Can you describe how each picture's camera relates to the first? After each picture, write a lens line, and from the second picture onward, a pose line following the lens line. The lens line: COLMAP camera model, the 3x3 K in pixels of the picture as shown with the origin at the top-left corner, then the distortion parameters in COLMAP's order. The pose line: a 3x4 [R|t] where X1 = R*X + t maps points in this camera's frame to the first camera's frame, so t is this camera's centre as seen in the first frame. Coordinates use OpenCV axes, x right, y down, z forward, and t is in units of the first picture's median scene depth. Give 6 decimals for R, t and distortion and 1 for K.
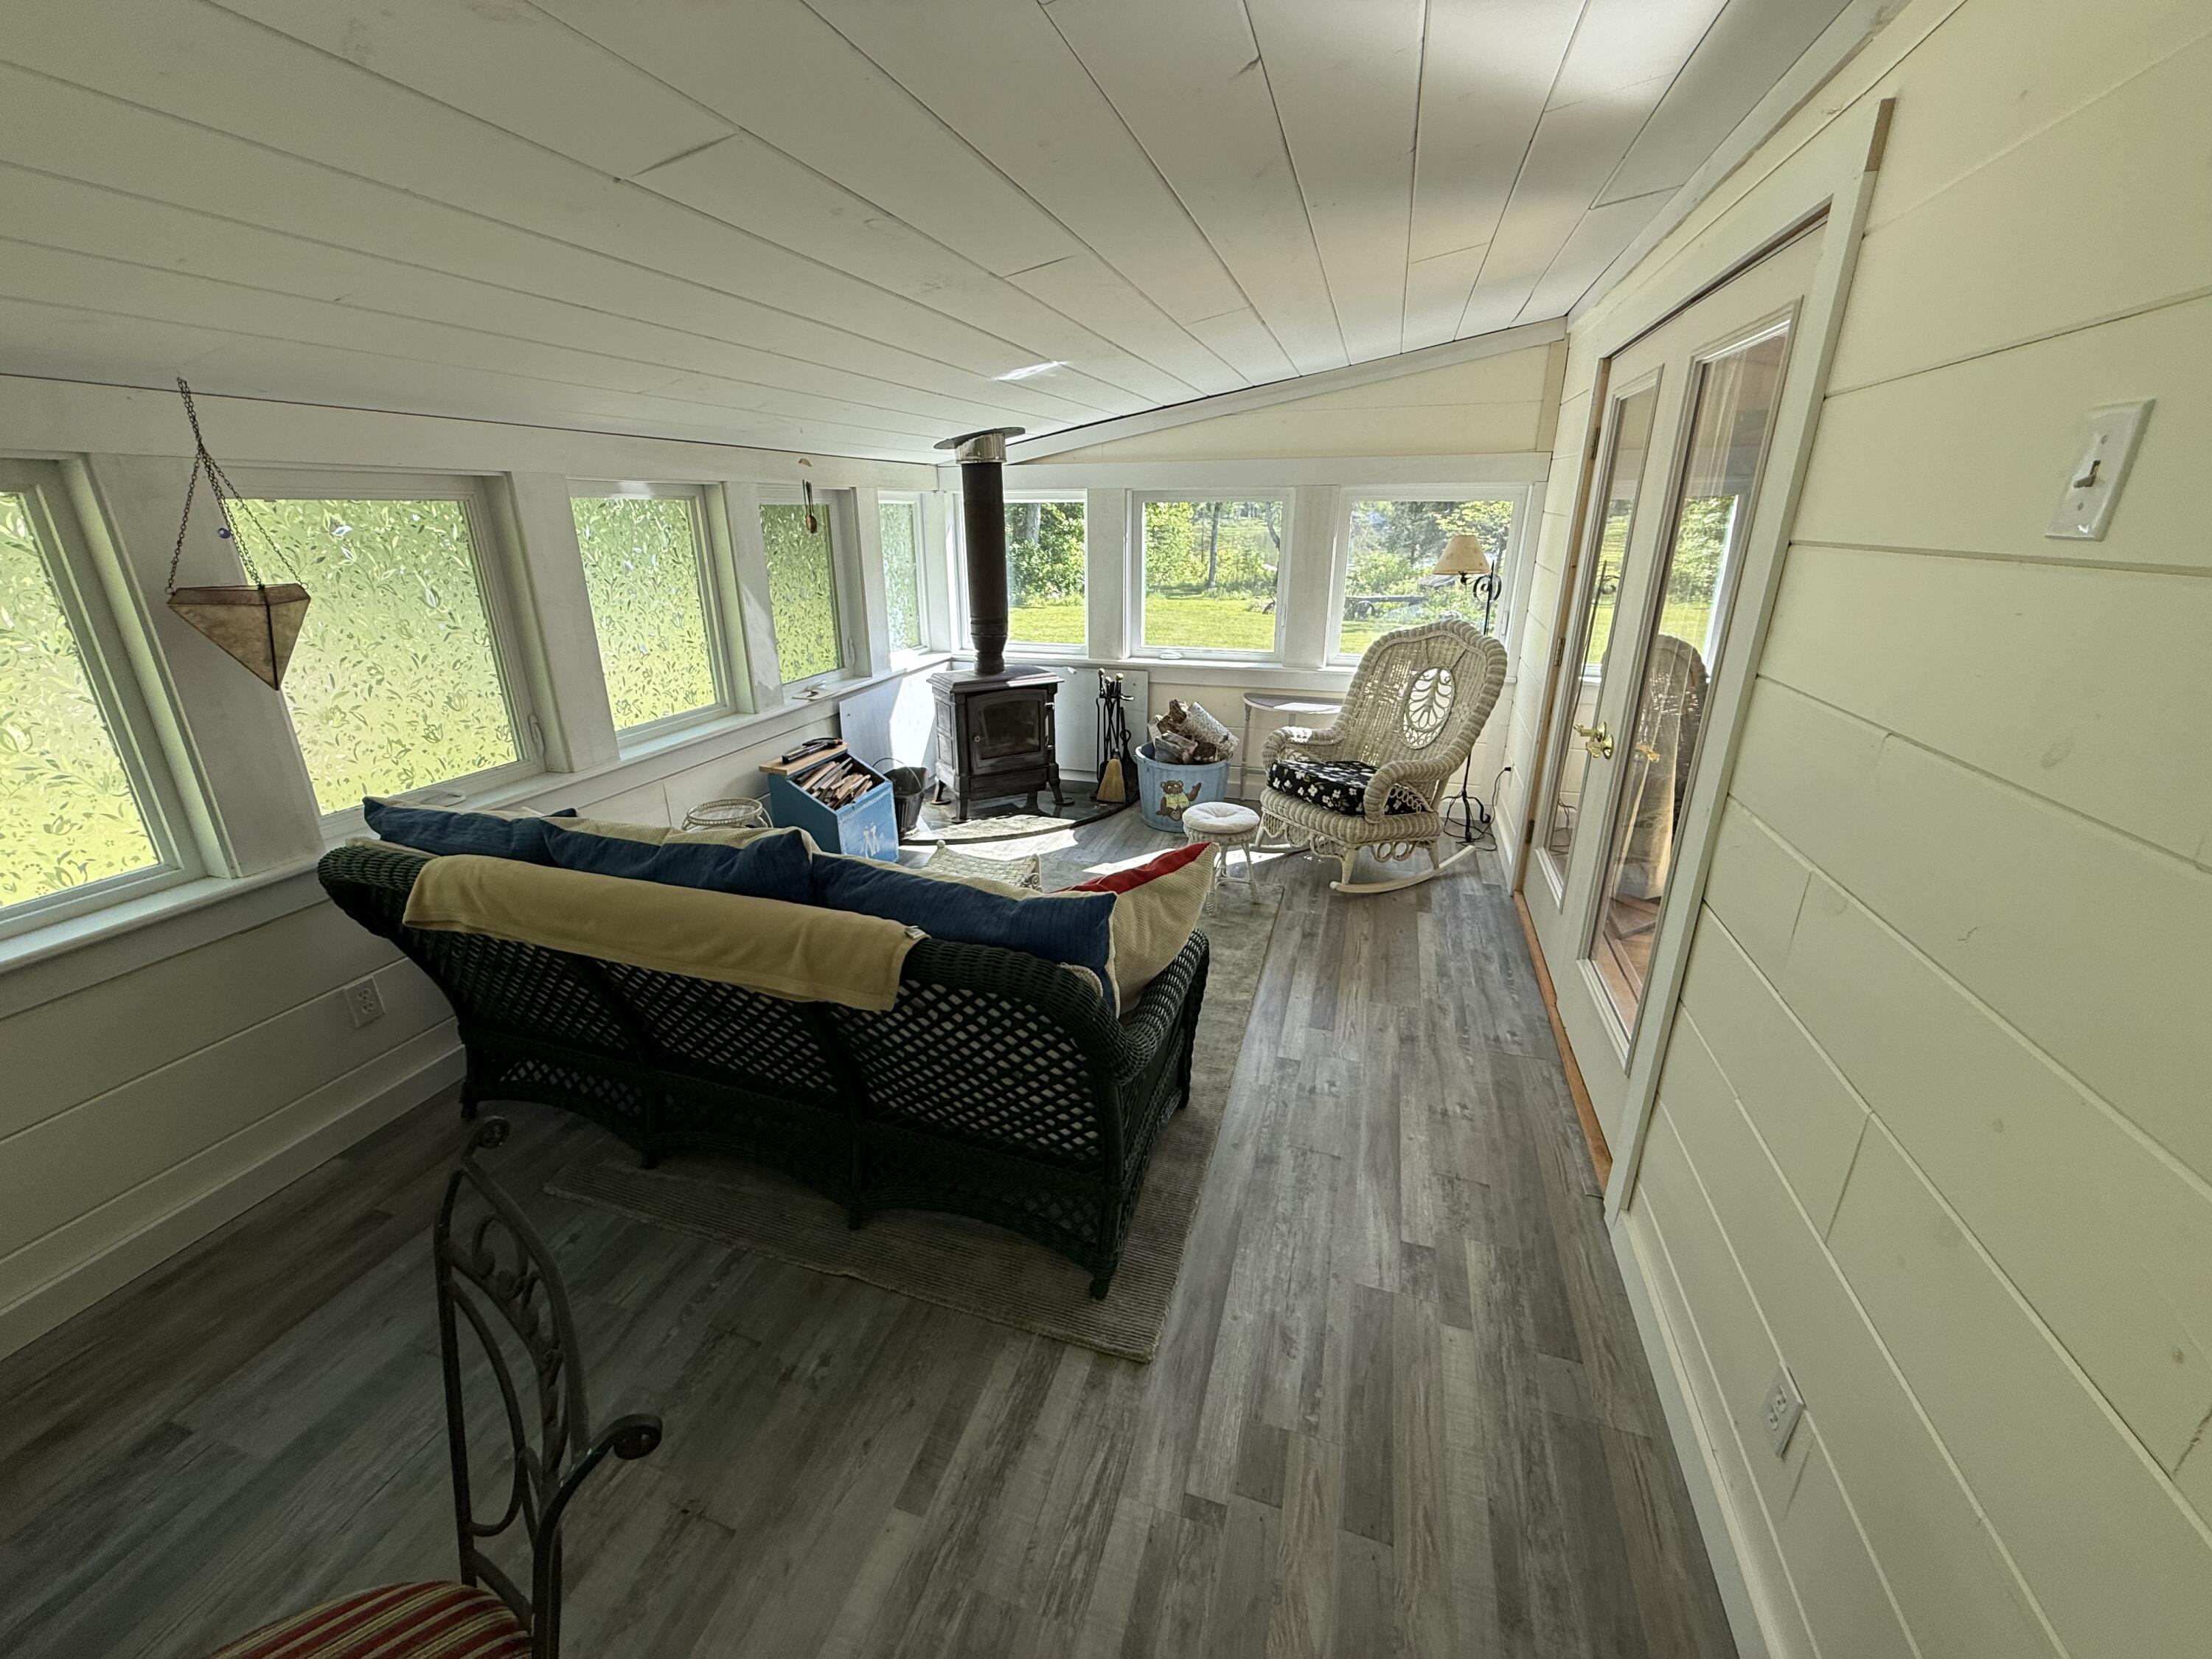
lens RADIAL K [[882.5, 0, 1106.0], [0, 882.5, 829.5], [0, 0, 1]] dist [-0.000066, -0.000132]
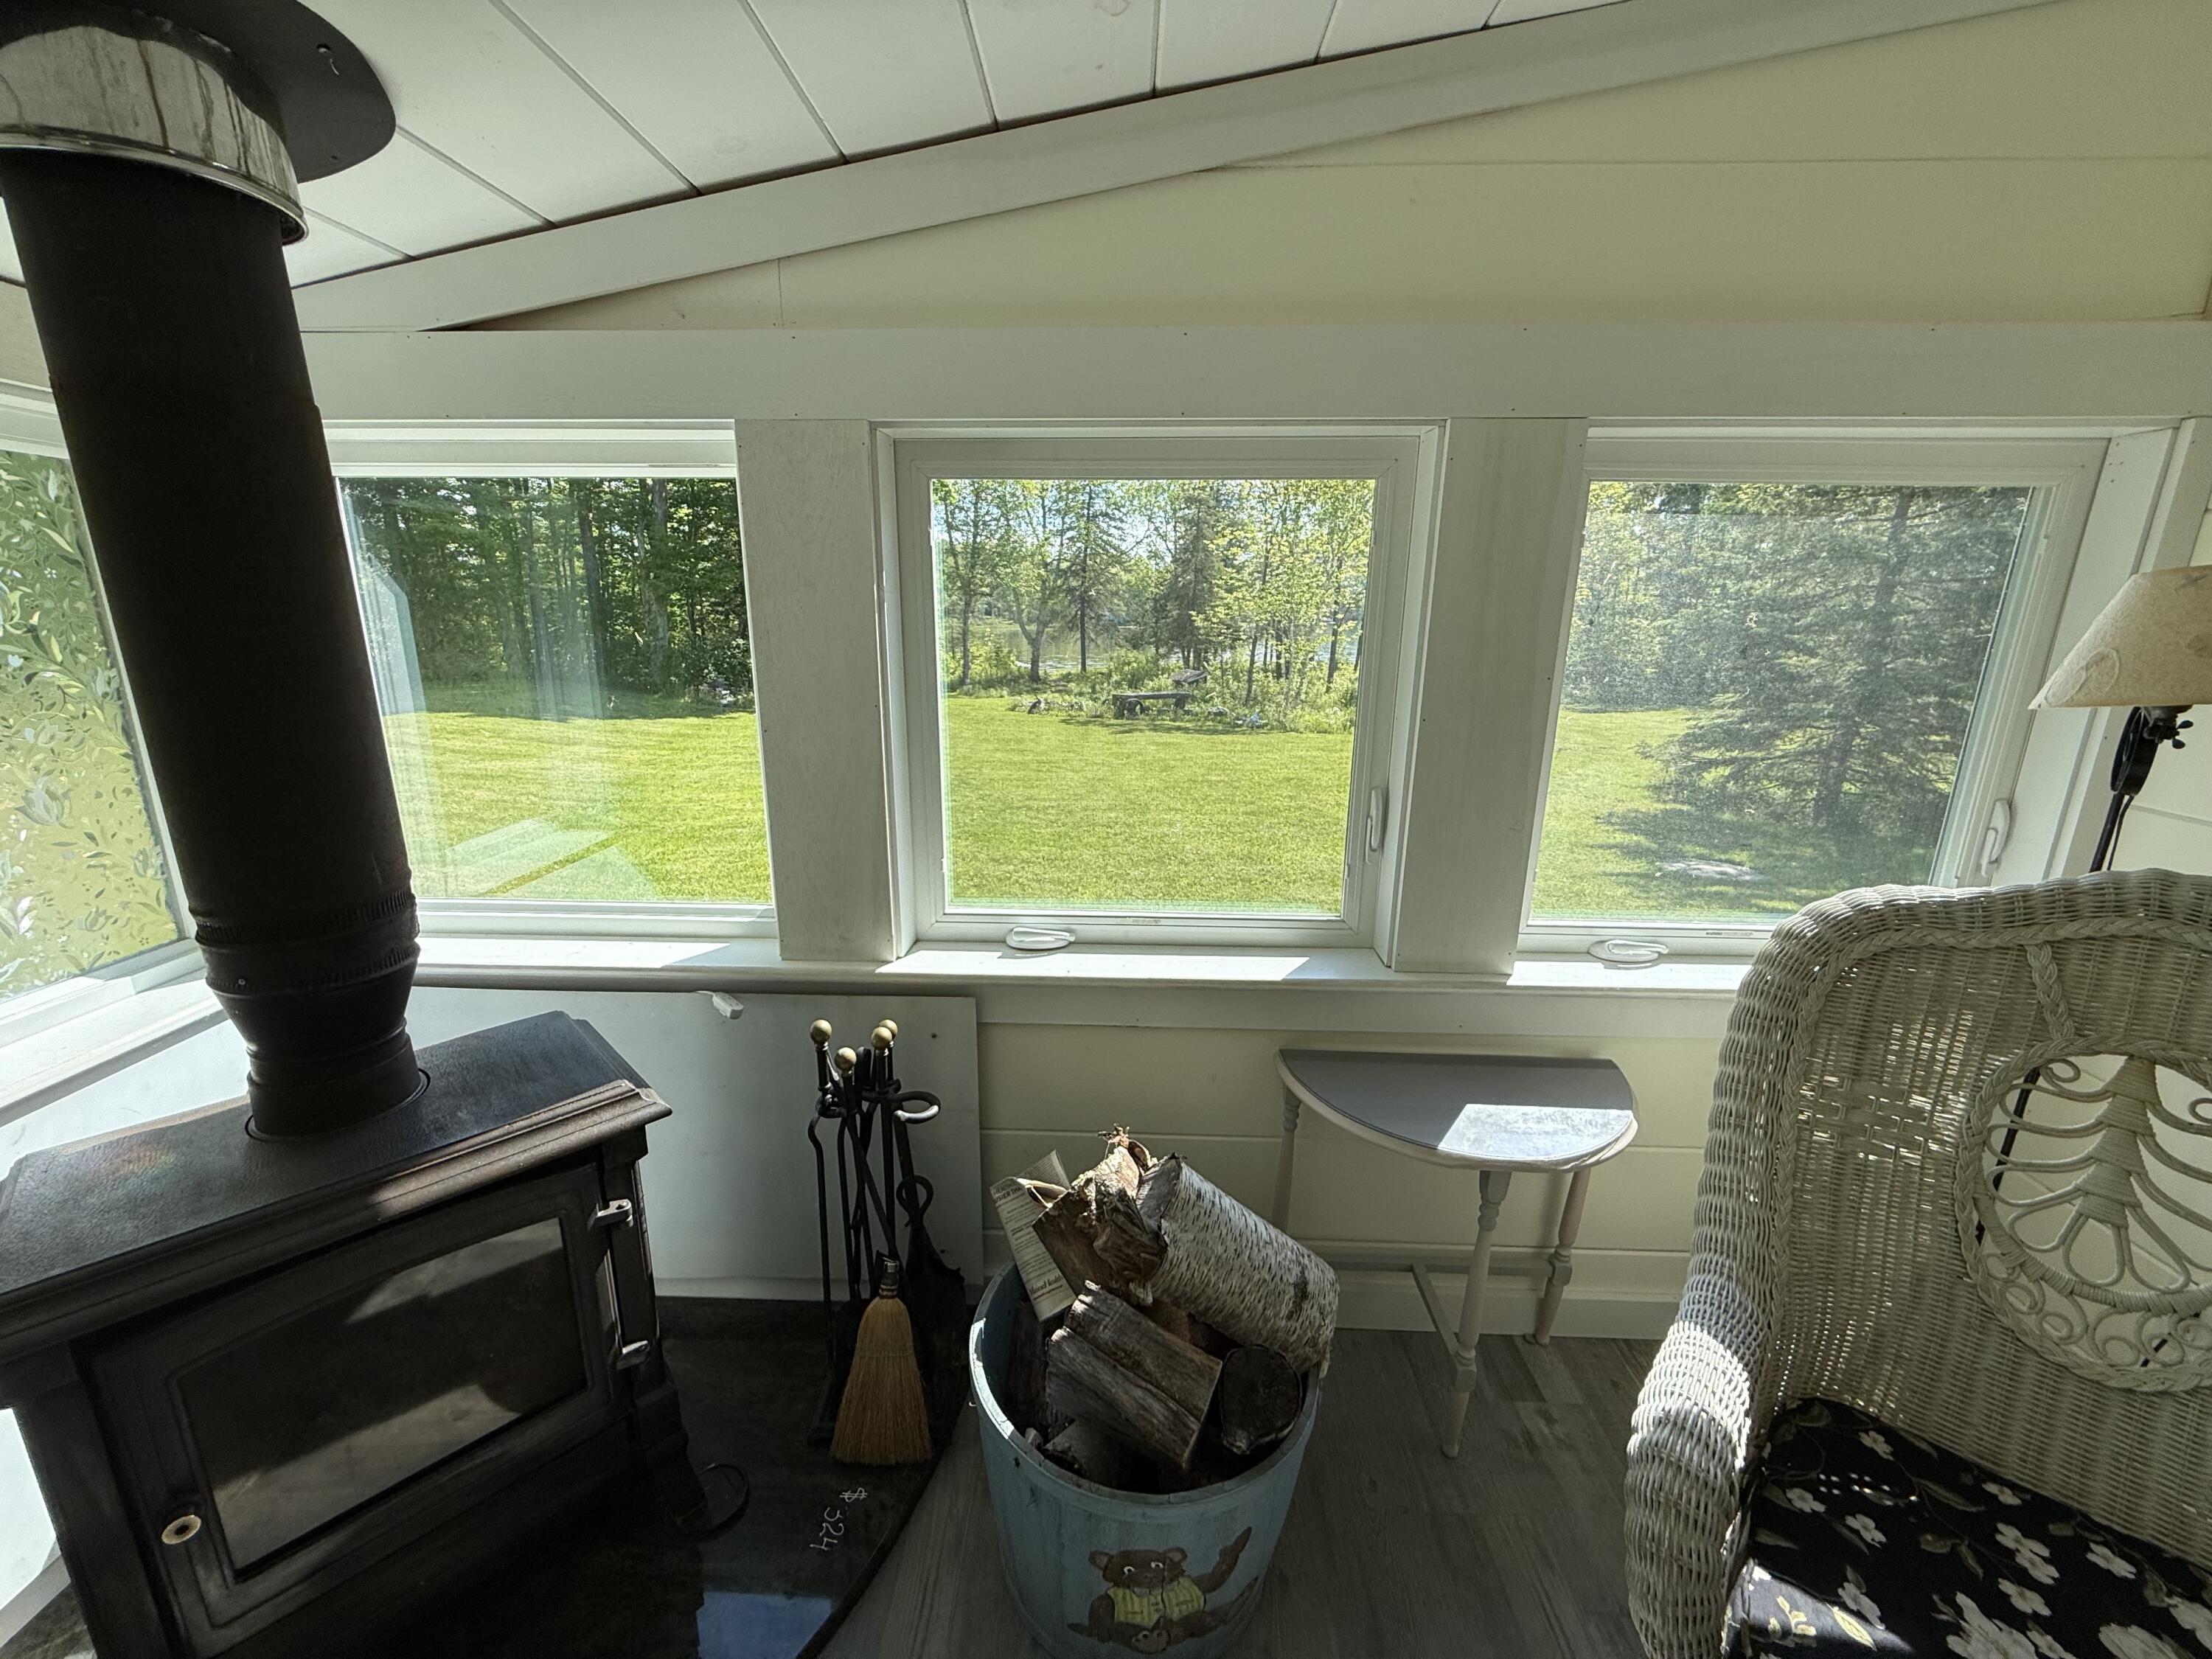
lens RADIAL K [[885.5, 0, 1094.8], [0, 885.5, 836.9], [0, 0, 1]] dist [-0.001229, -0.000018]
pose [[0.965473, -0.054492, 0.254739, 0.012473], [0.078611, 0.993234, -0.085473, -0.241992], [-0.248358, 0.102547, 0.963225, 0.791111]]
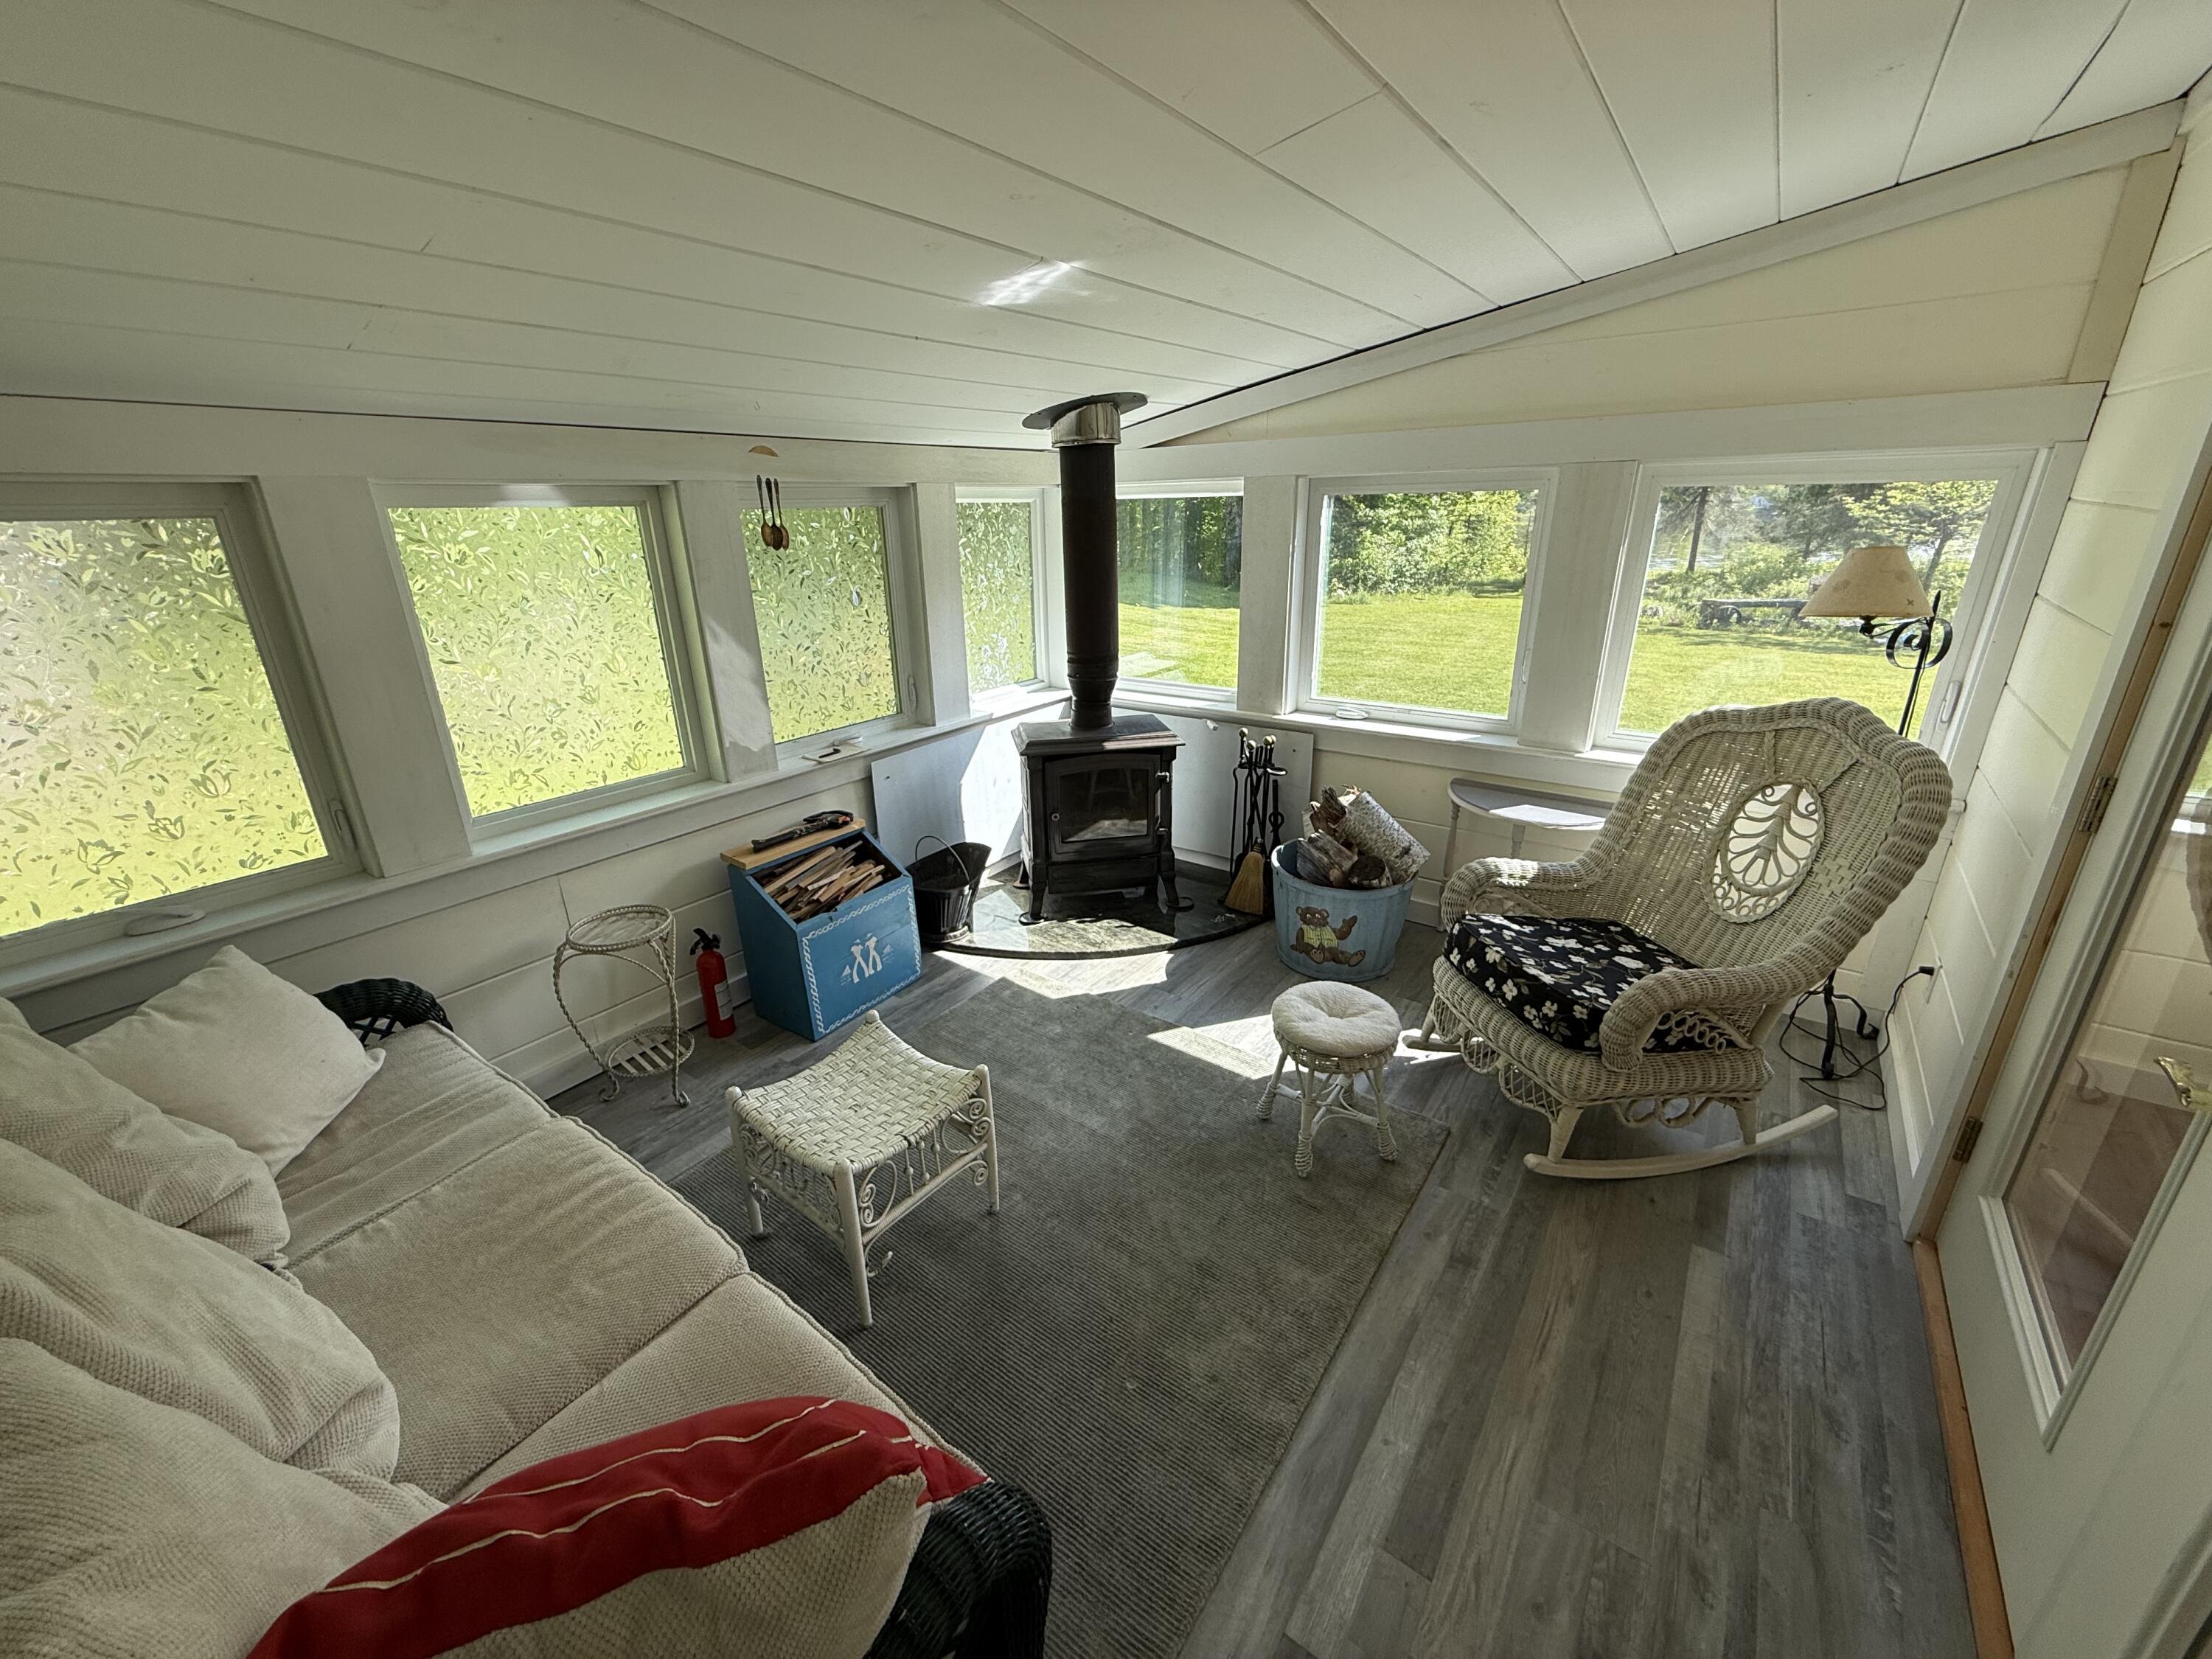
lens RADIAL K [[886.3, 0, 1102.8], [0, 886.3, 829.5], [0, 0, 1]] dist [0.000233, 0.000206]
pose [[0.946474, 0.097476, -0.307710, 0.132939], [-0.095122, 0.995207, 0.022680, -0.121370], [0.308446, 0.007804, 0.951210, 0.320312]]
